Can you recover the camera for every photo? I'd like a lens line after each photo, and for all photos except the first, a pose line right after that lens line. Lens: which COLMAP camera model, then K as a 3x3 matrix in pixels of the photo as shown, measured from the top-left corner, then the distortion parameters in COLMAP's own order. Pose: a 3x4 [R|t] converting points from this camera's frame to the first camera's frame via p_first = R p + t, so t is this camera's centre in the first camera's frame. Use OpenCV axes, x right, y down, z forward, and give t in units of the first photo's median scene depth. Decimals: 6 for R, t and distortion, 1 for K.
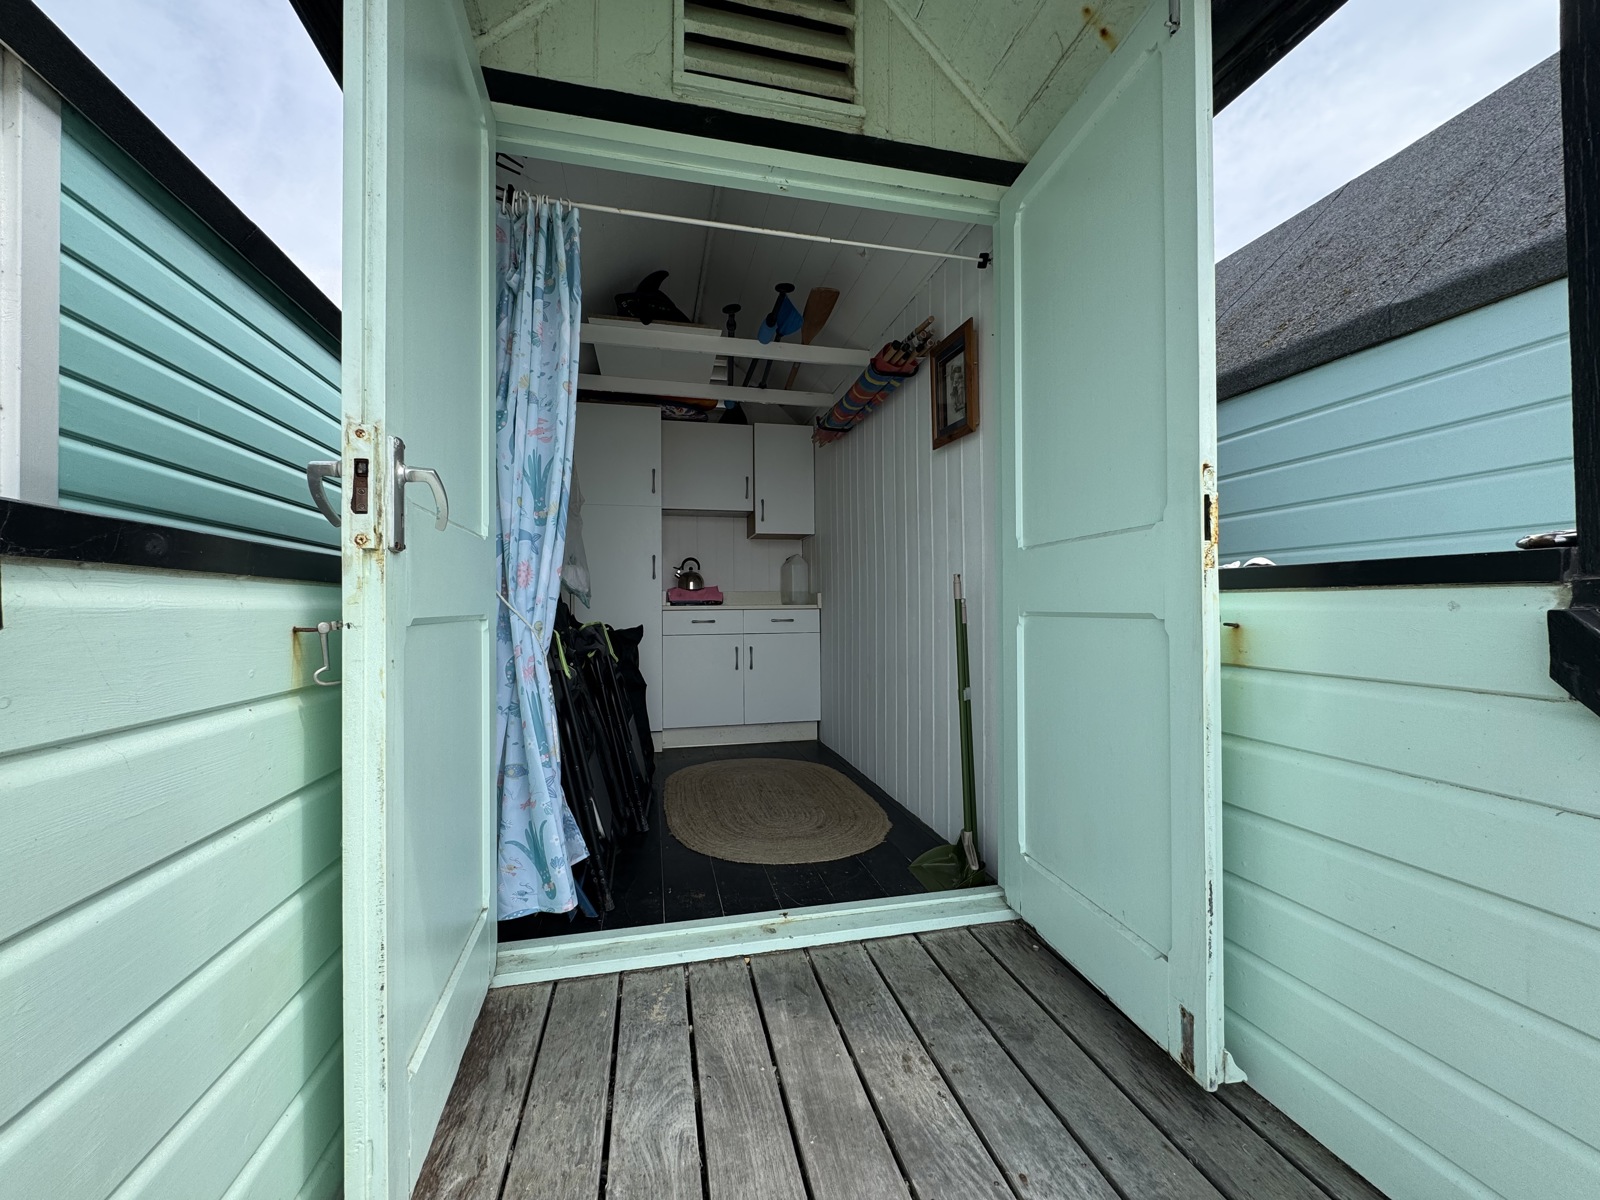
lens RADIAL K [[638.6, 0, 800.0], [0, 638.6, 600.0], [0, 0, 1]] dist [-0.001757, -0.000092]
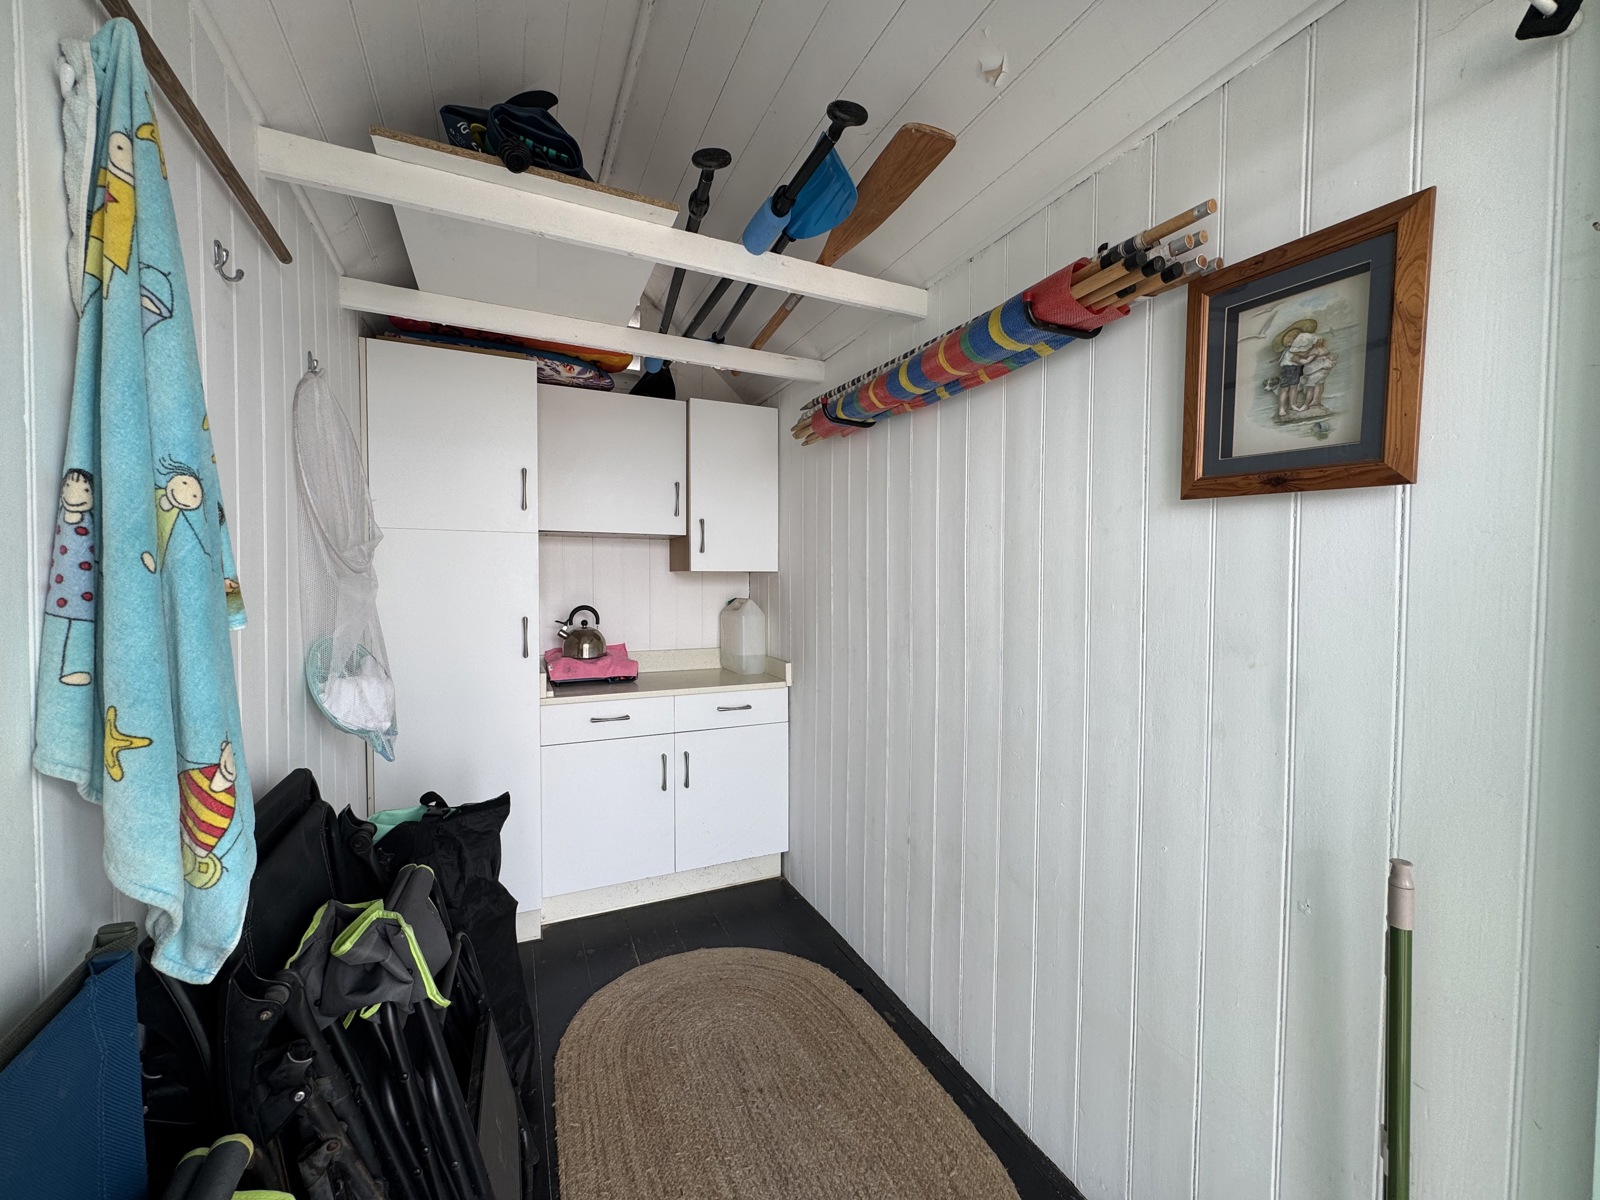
lens RADIAL K [[638.6, 0, 800.0], [0, 638.6, 600.0], [0, 0, 1]] dist [-0.001757, -0.000092]
pose [[0.979846, 0.004089, 0.199713, -0.093946], [-0.012348, 0.999118, 0.040125, -0.106663], [-0.199373, -0.041782, 0.979033, 0.359509]]
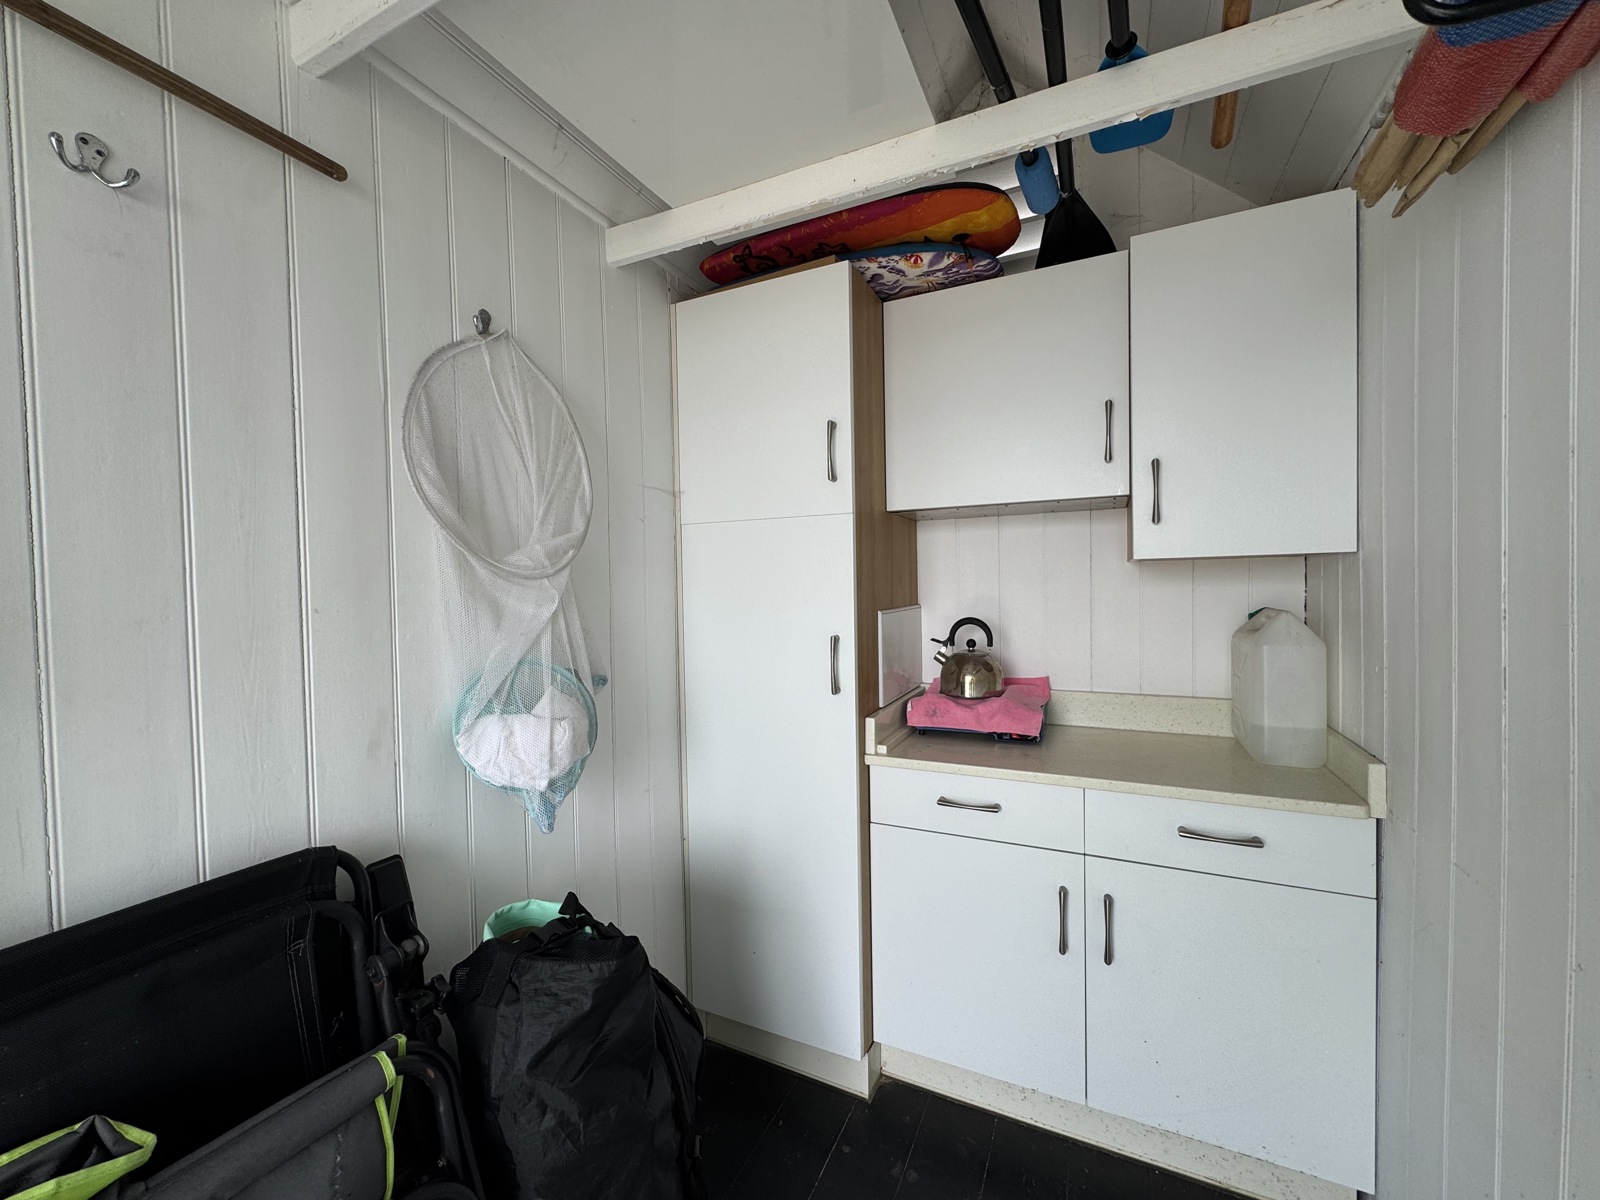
lens RADIAL K [[638.6, 0, 800.0], [0, 638.6, 600.0], [0, 0, 1]] dist [-0.001757, -0.000092]
pose [[0.776139, 0.008041, -0.630510, 0.009397], [0.021637, 0.998990, 0.039375, -0.103821], [0.630190, -0.044203, 0.775182, 0.639450]]
